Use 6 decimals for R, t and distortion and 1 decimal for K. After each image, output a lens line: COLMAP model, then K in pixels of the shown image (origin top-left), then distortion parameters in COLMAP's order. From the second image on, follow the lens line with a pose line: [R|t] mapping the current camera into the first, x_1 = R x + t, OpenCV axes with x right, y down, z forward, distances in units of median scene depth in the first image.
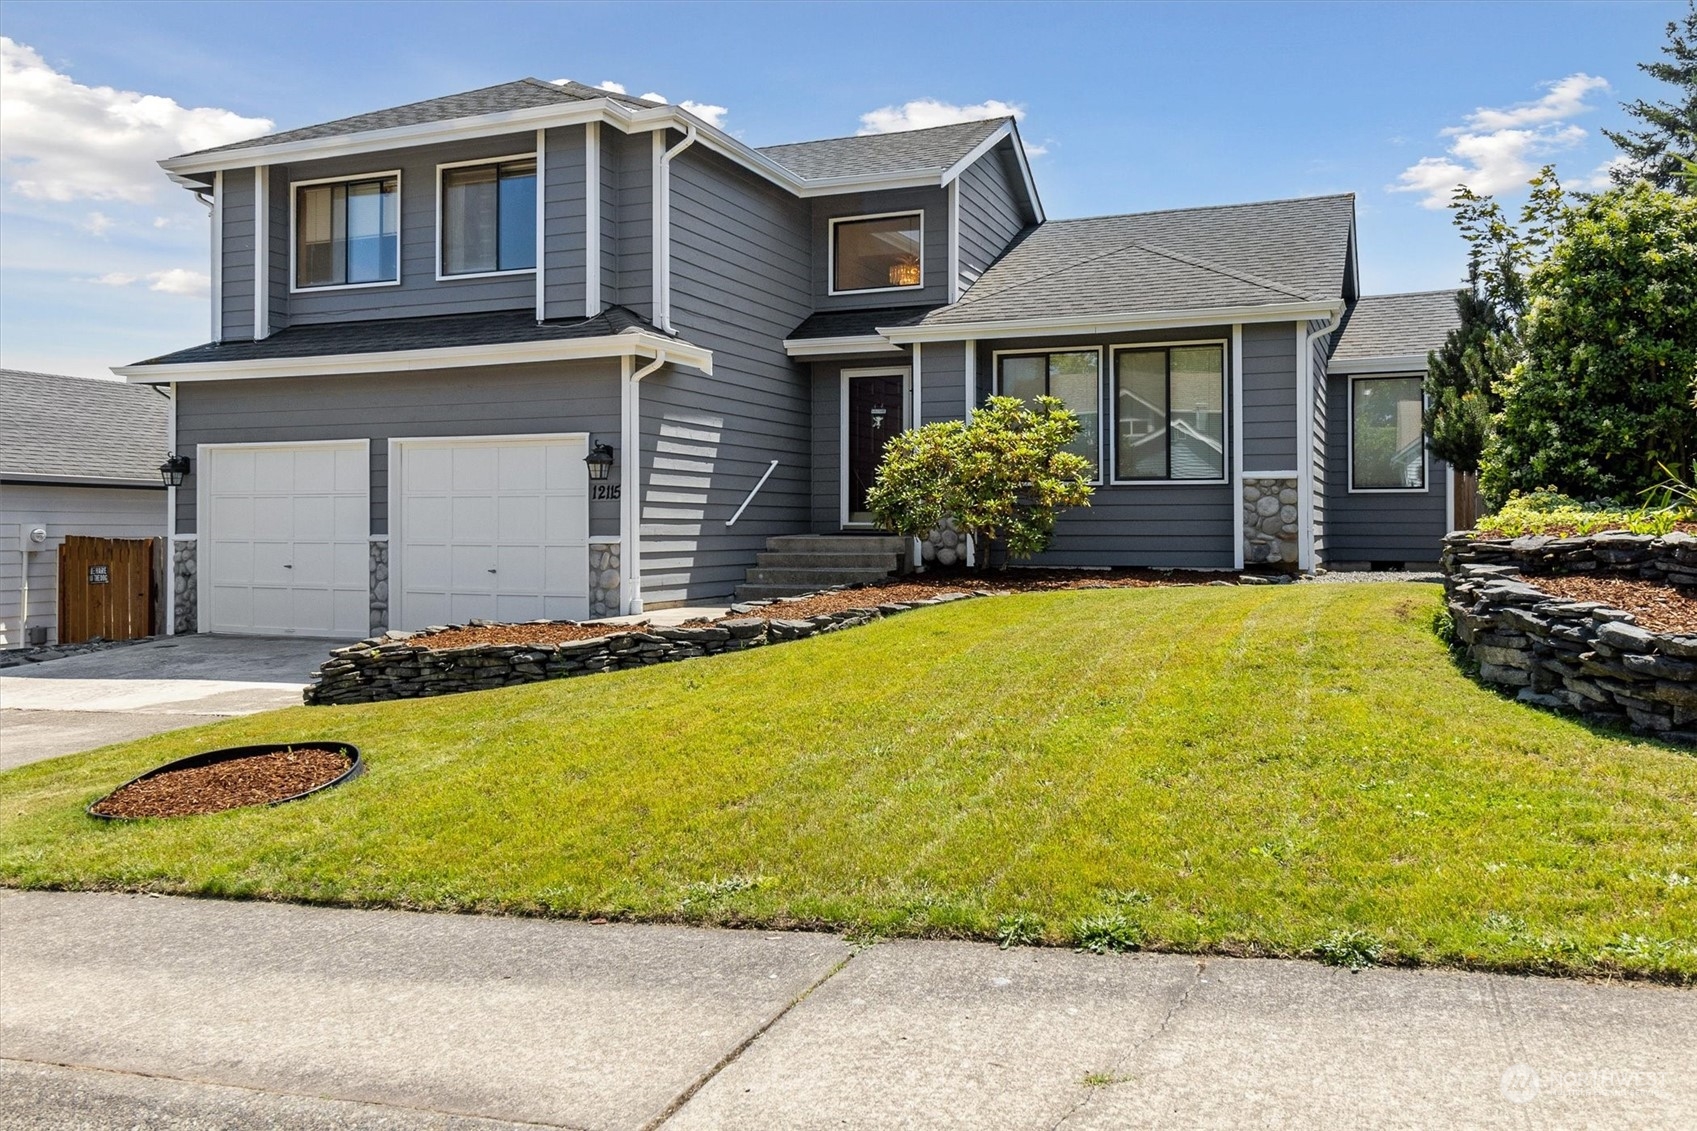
lens RADIAL K [[1377.1, 0, 831.0], [0, 1377.1, 517.0], [0, 0, 1]] dist [-0.012641, 0.044286]
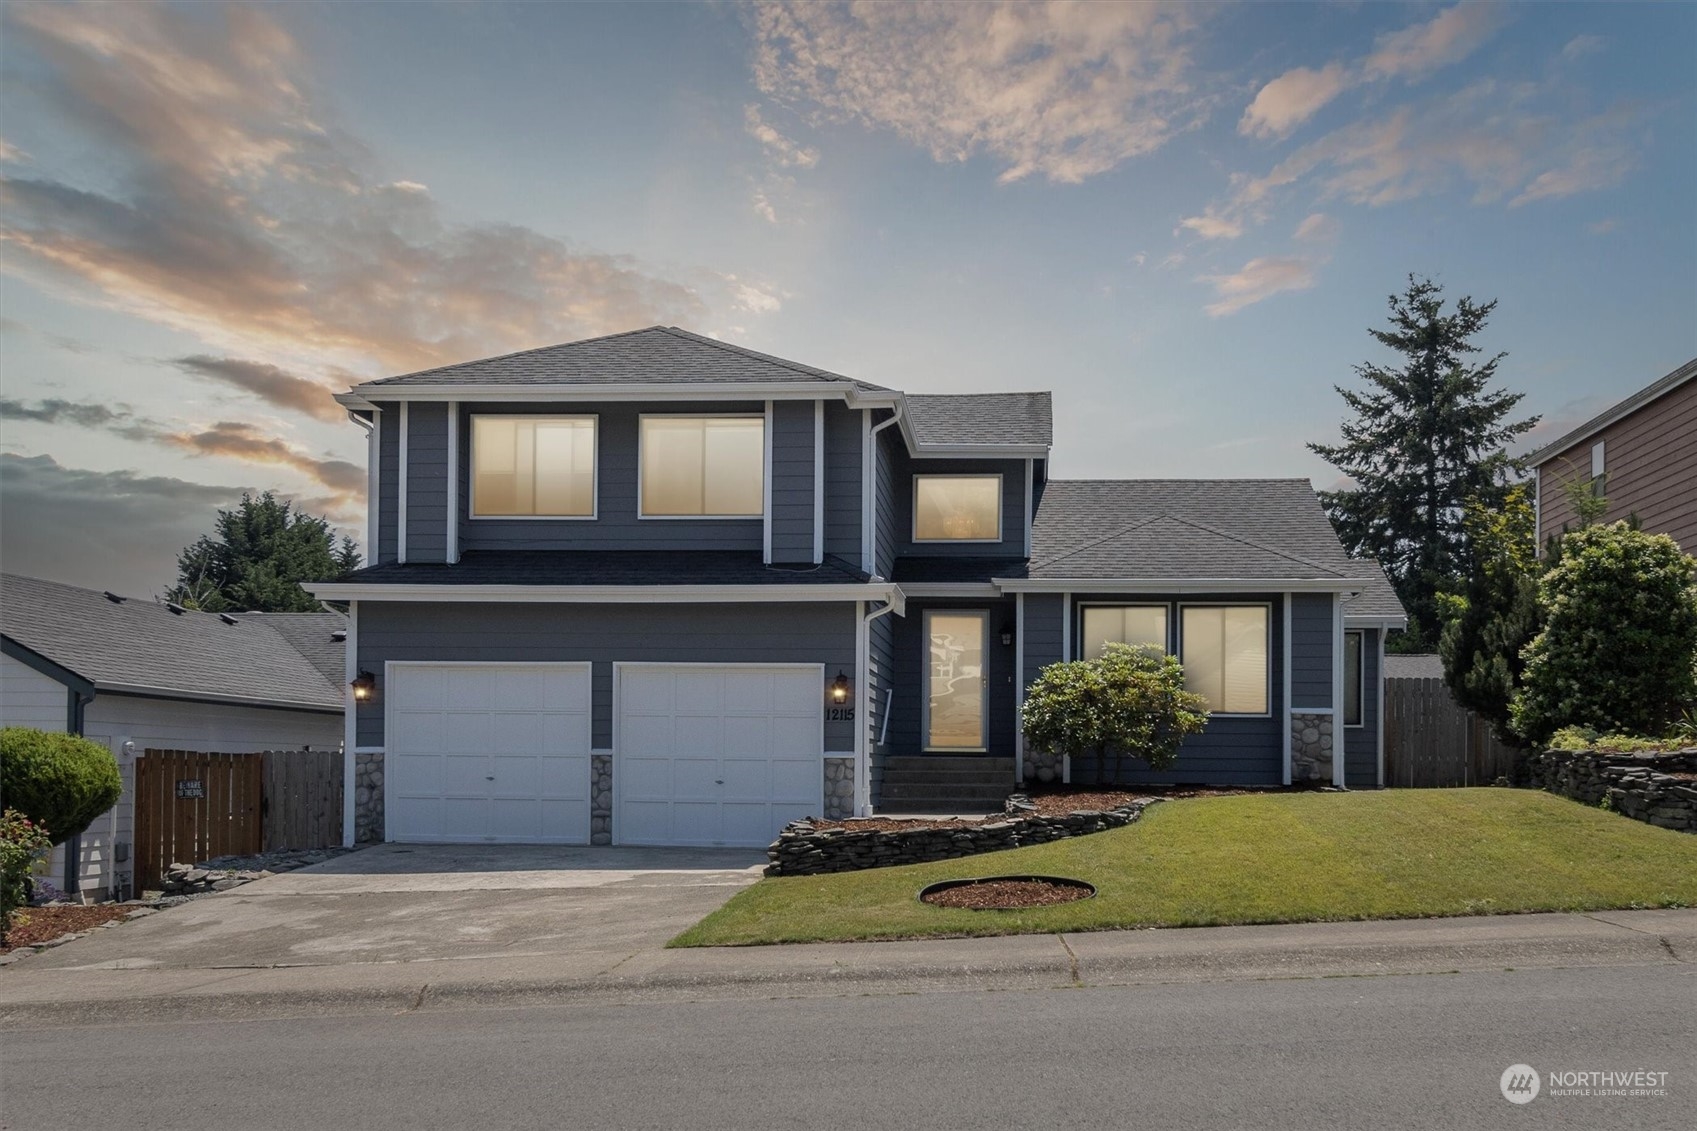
lens RADIAL K [[1680.5, 0, 916.0], [0, 1680.5, 761.7], [0, 0, 1]] dist [-0.007537, 0.030535]
pose [[0.946358, 0.010961, 0.322935, -0.533663], [-0.011956, 0.999928, 0.001097, 0.018899], [-0.322899, -0.004899, 0.946421, -0.357660]]
